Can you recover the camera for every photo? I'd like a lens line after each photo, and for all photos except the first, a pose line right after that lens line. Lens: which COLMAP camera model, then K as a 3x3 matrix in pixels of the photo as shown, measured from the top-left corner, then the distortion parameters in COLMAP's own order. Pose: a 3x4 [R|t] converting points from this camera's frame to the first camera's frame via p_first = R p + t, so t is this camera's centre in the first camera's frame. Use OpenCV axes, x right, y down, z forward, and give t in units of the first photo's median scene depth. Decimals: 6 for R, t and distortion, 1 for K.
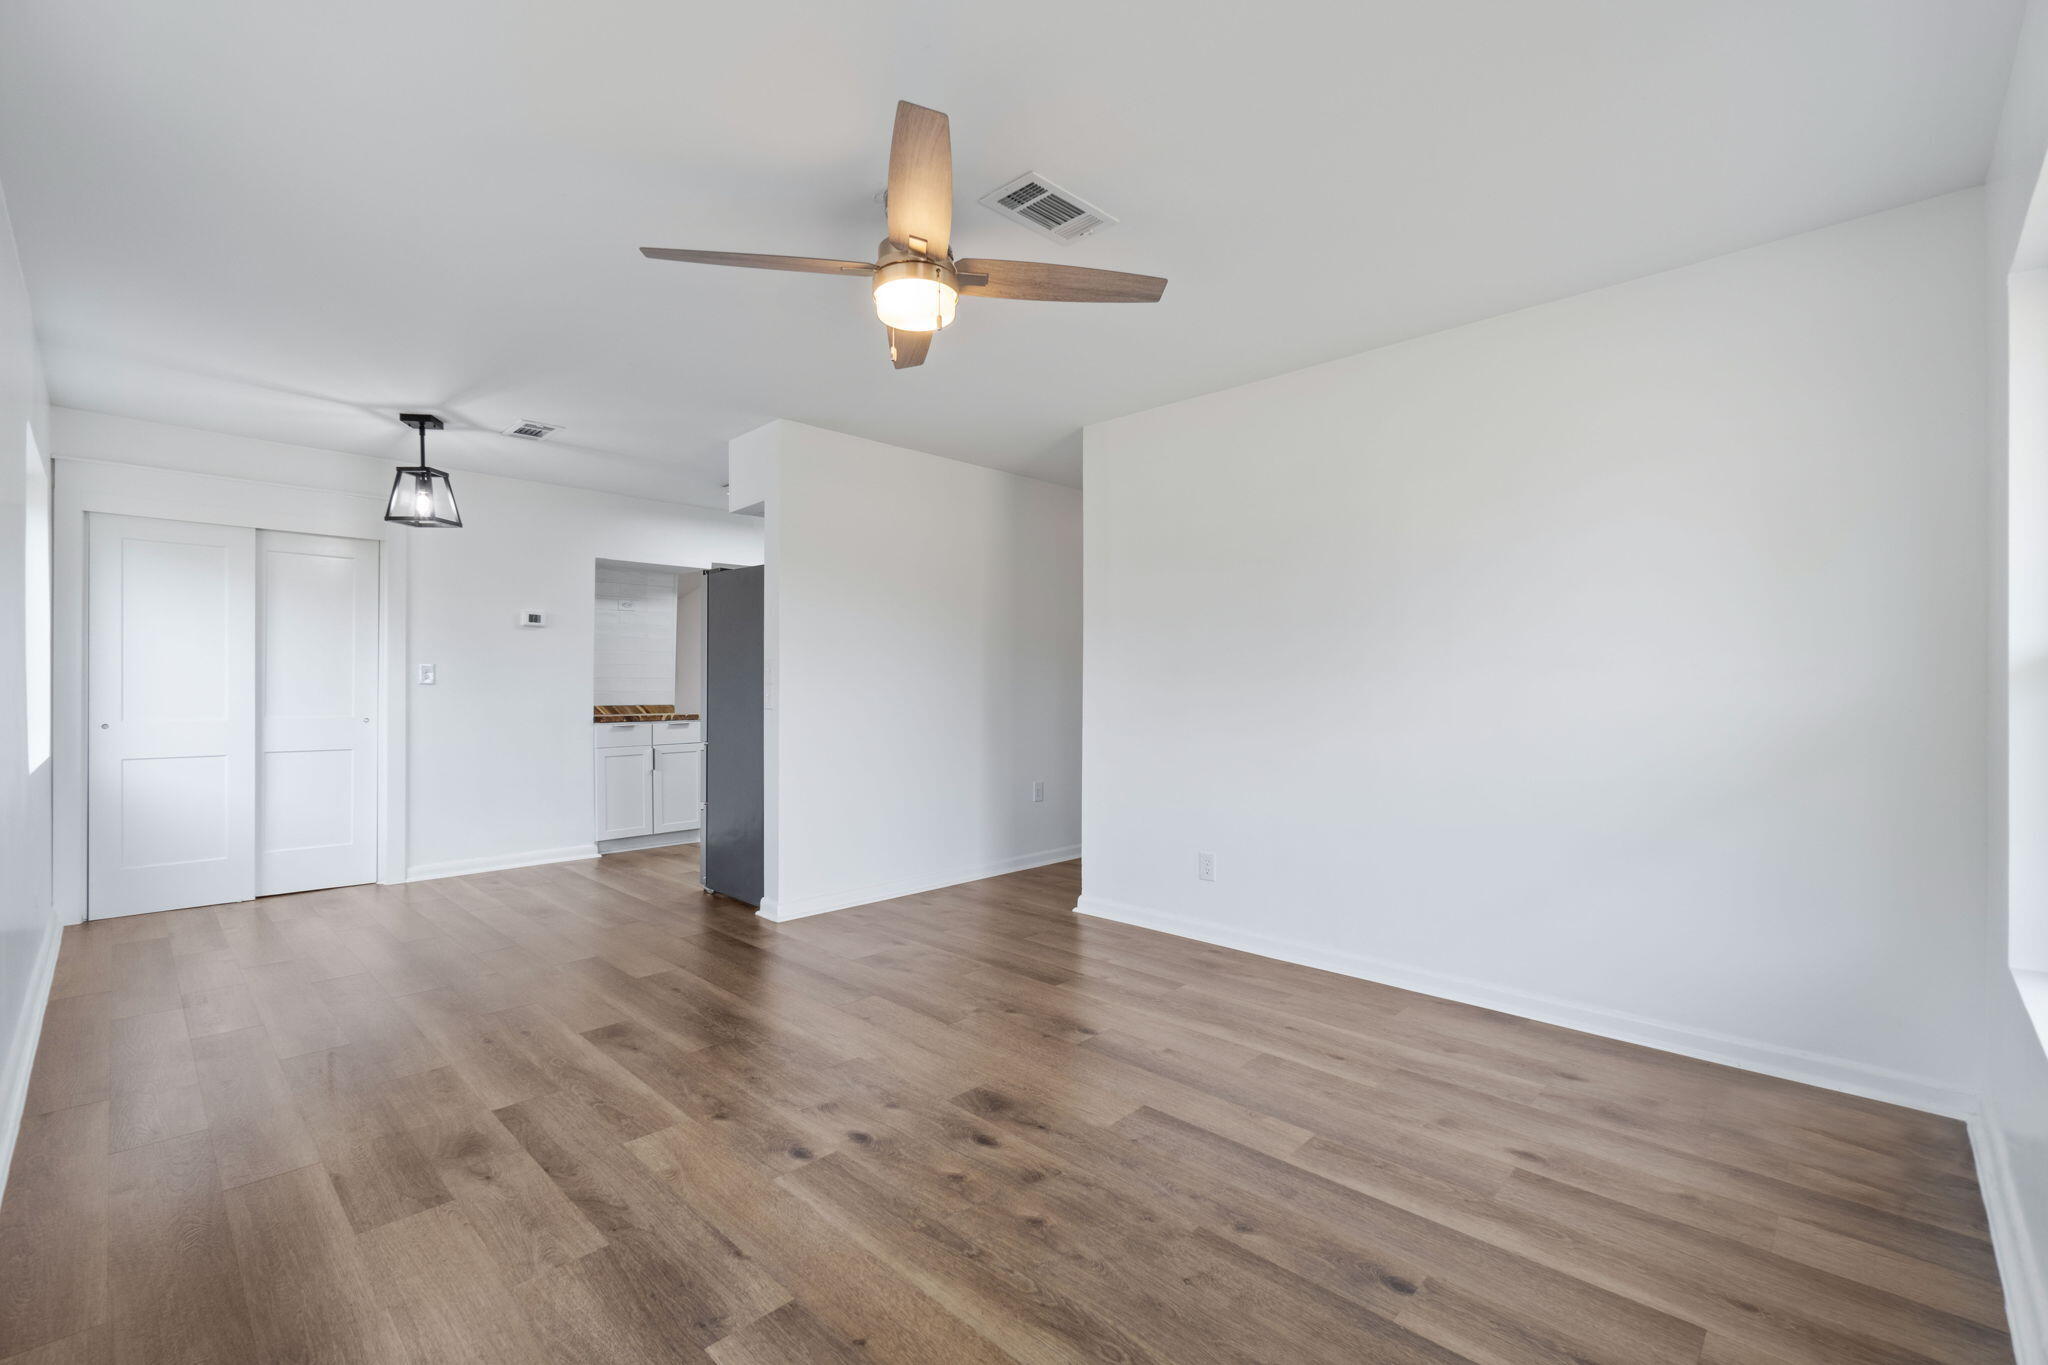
lens RADIAL K [[882.5, 0, 1011.1], [0, 882.5, 679.6], [0, 0, 1]] dist [-0.002250, 0.000578]
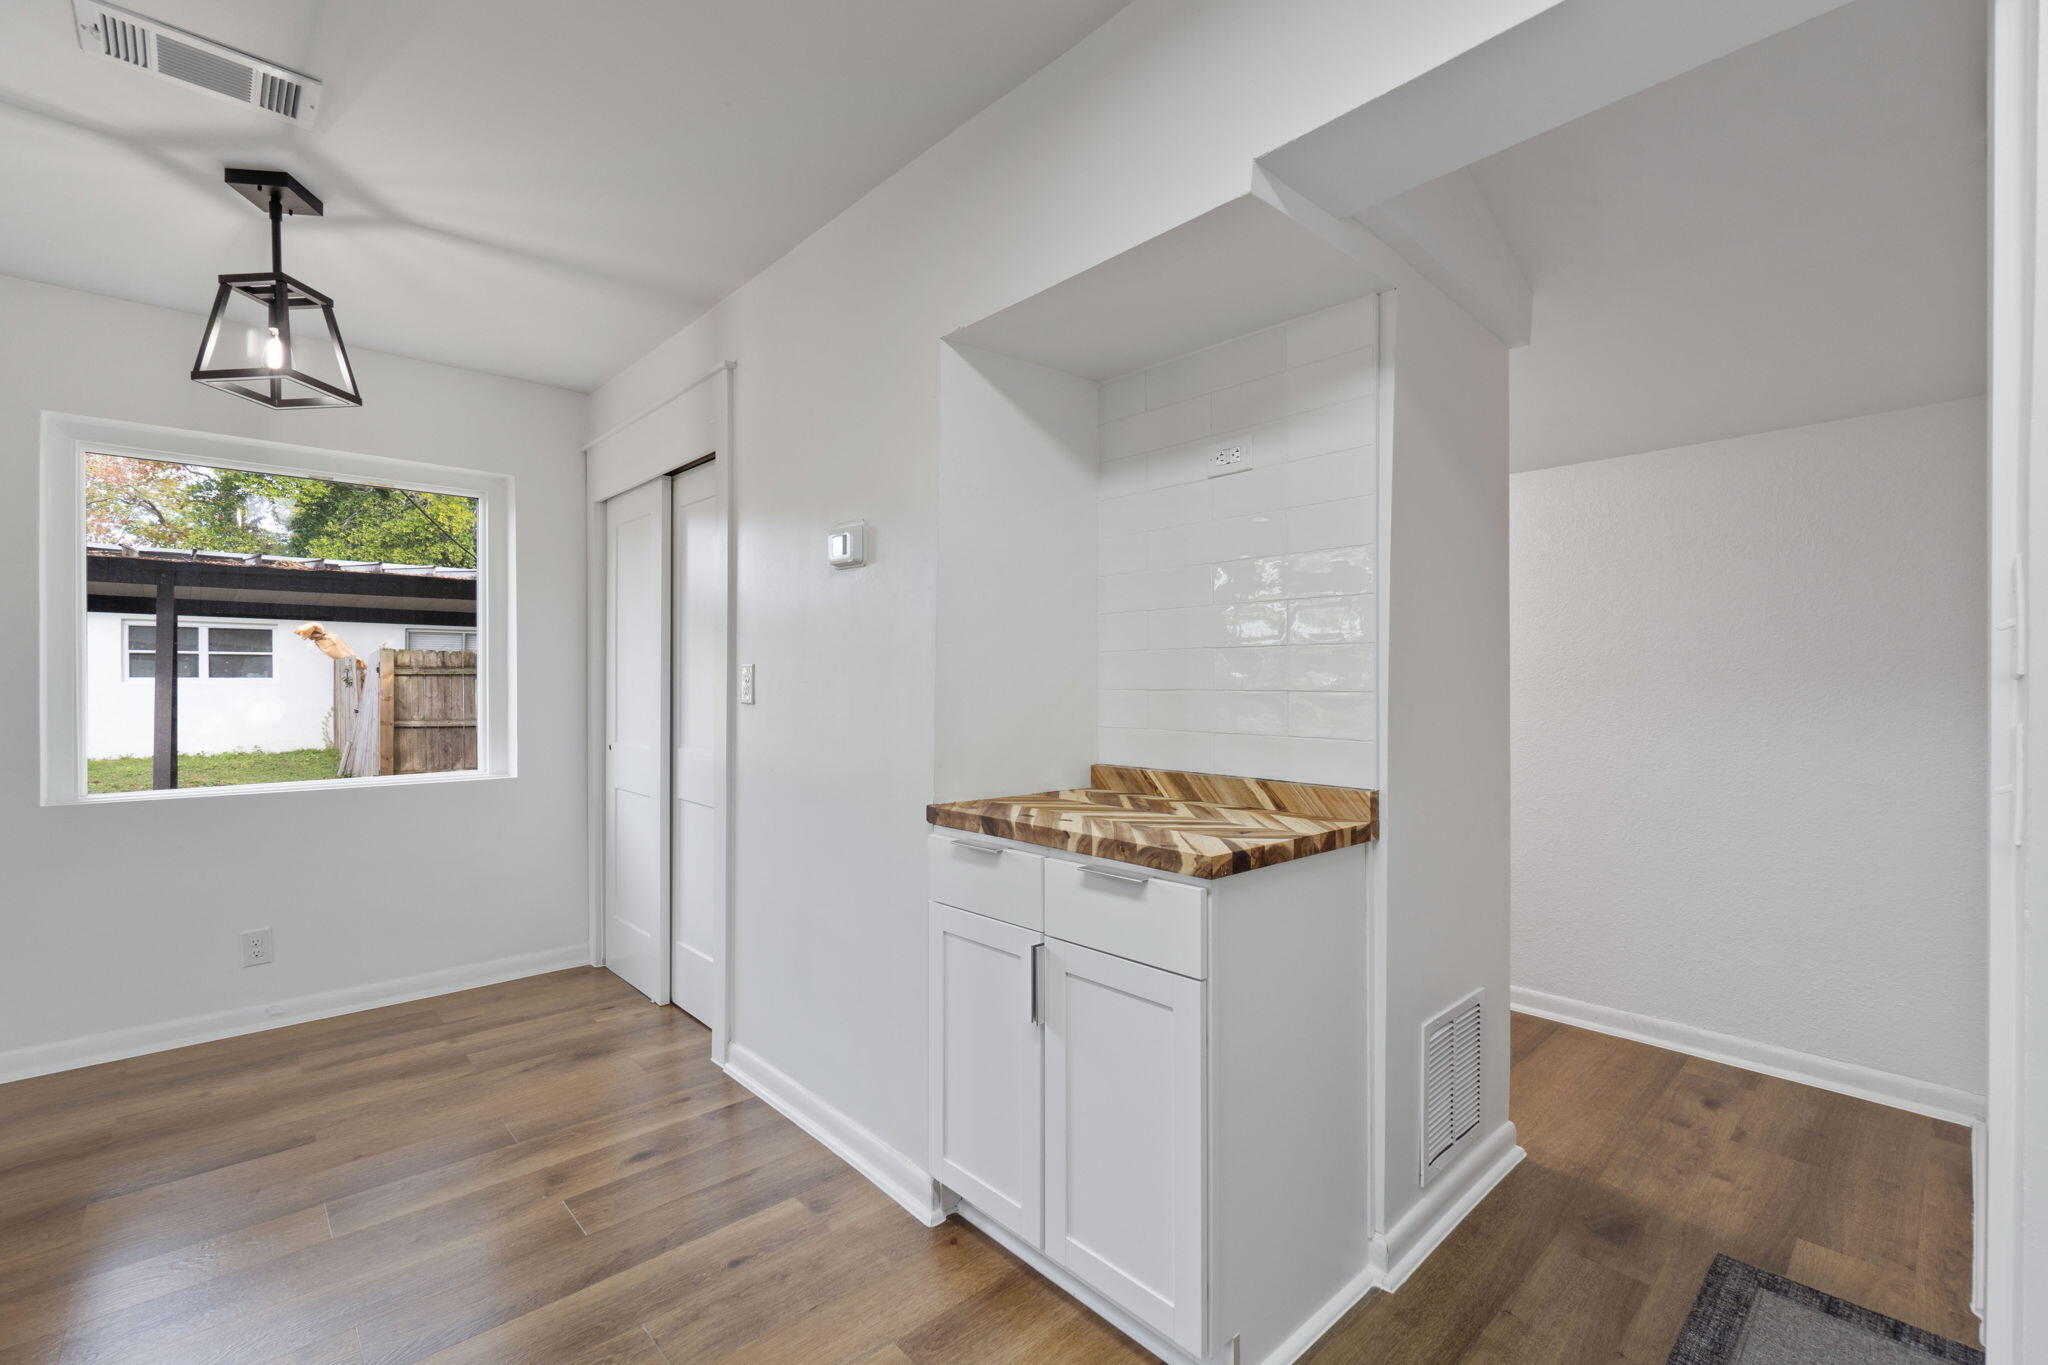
lens RADIAL K [[894.0, 0, 1014.3], [0, 894.0, 686.9], [0, 0, 1]] dist [-0.002697, 0.000399]
pose [[-0.057993, 0.004394, -0.998307, -0.180004], [0.007629, 0.999963, 0.003958, -0.007022], [0.998288, -0.007387, -0.058025, 1.473432]]
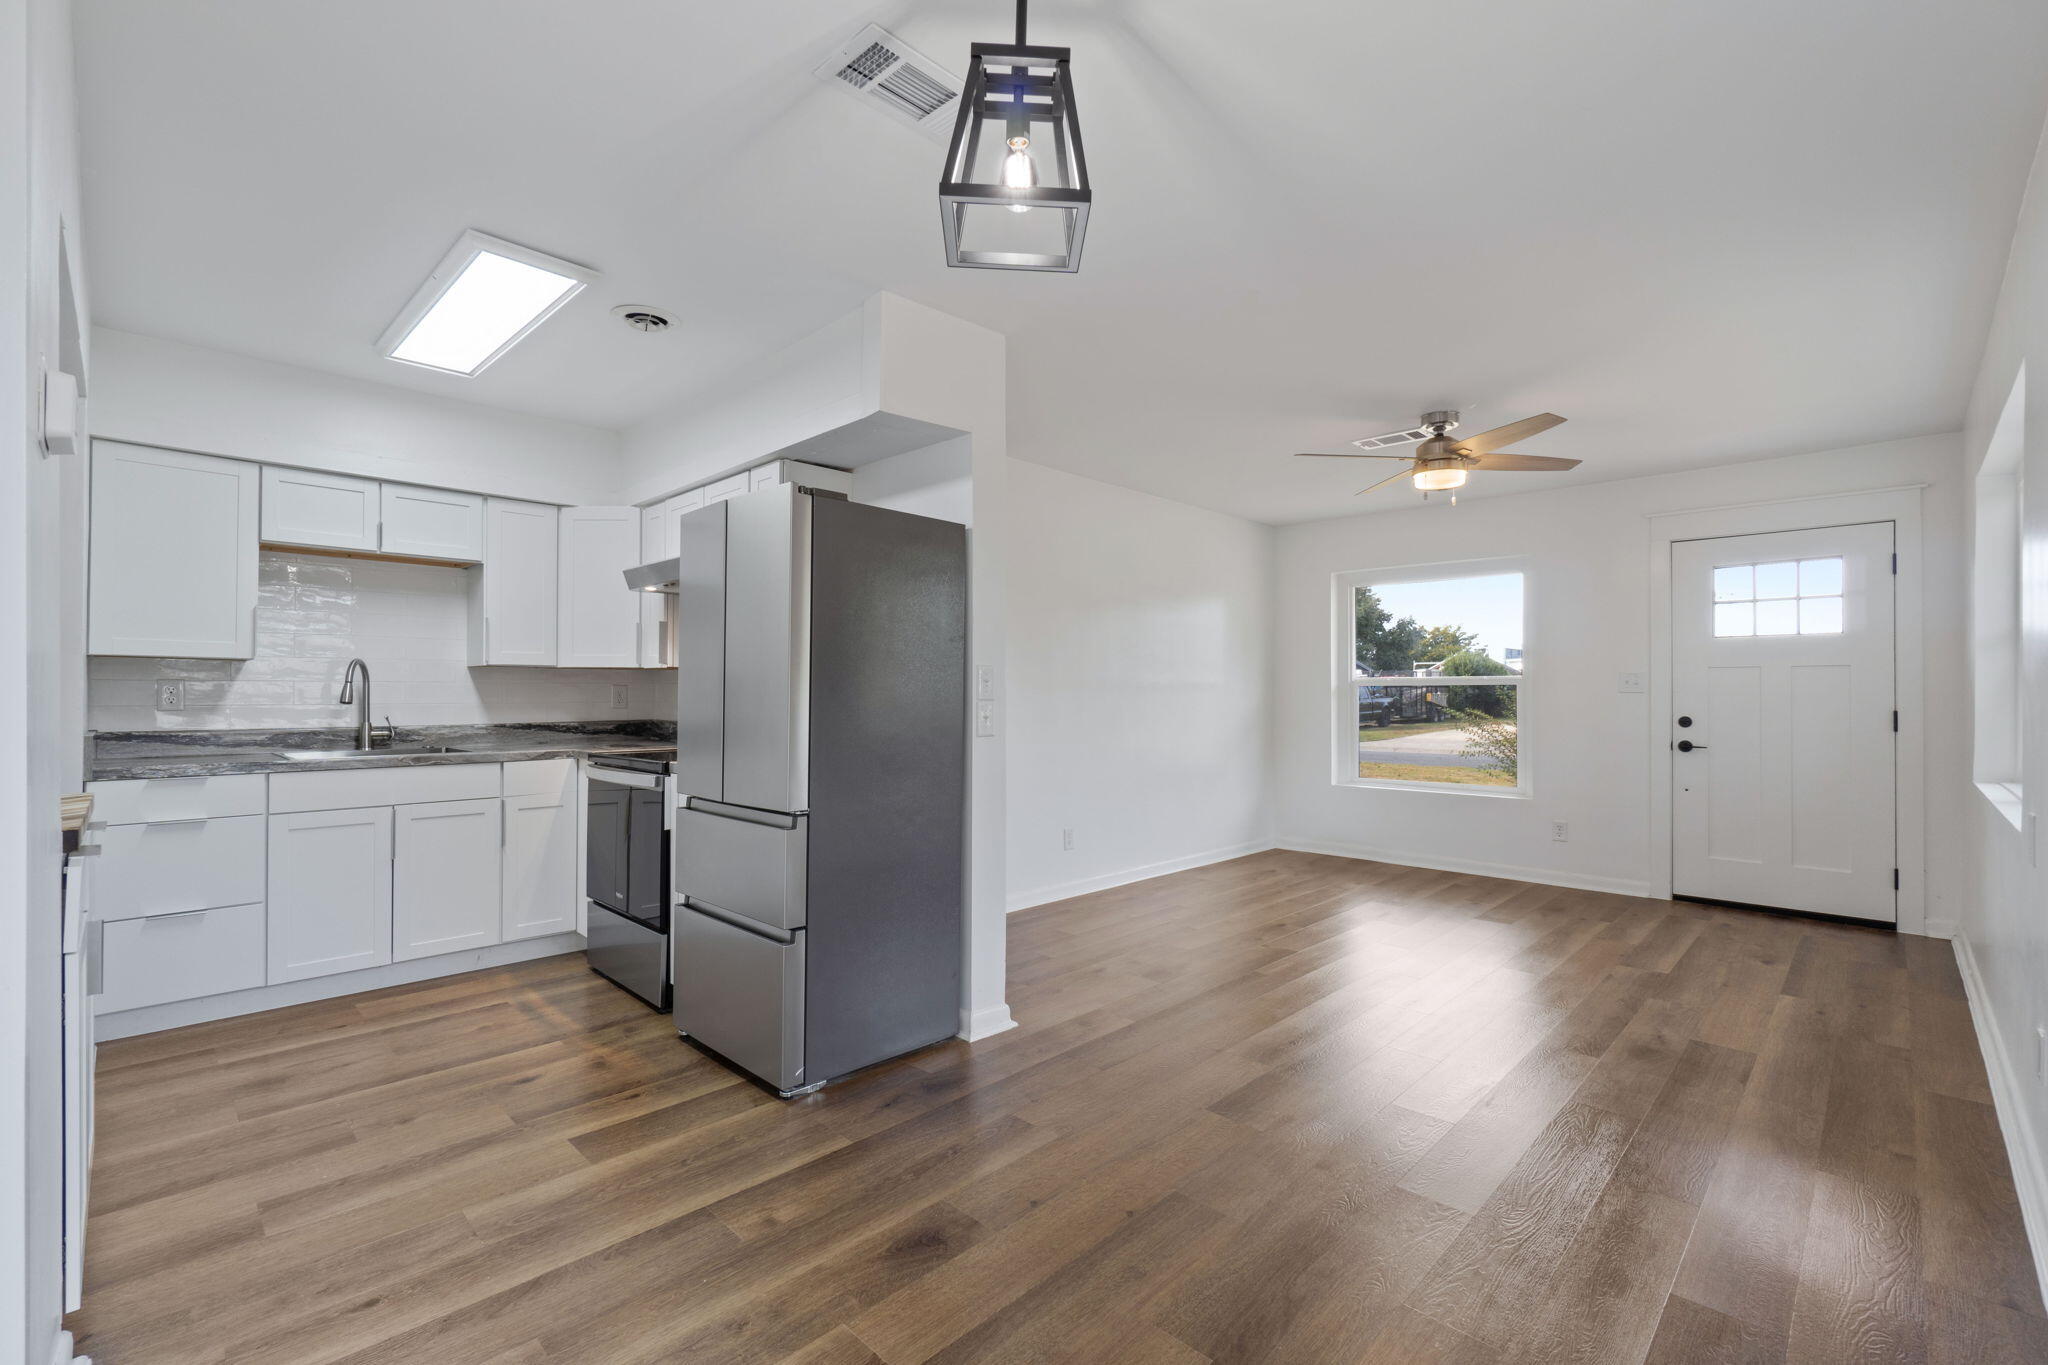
lens RADIAL K [[894.0, 0, 1014.3], [0, 894.0, 686.9], [0, 0, 1]] dist [-0.002697, 0.000399]
pose [[0.000475, 0.006471, 0.999979, -1.021111], [-0.010752, 0.999921, -0.006465, -0.001779], [-0.999942, -0.010749, 0.000544, 1.016734]]
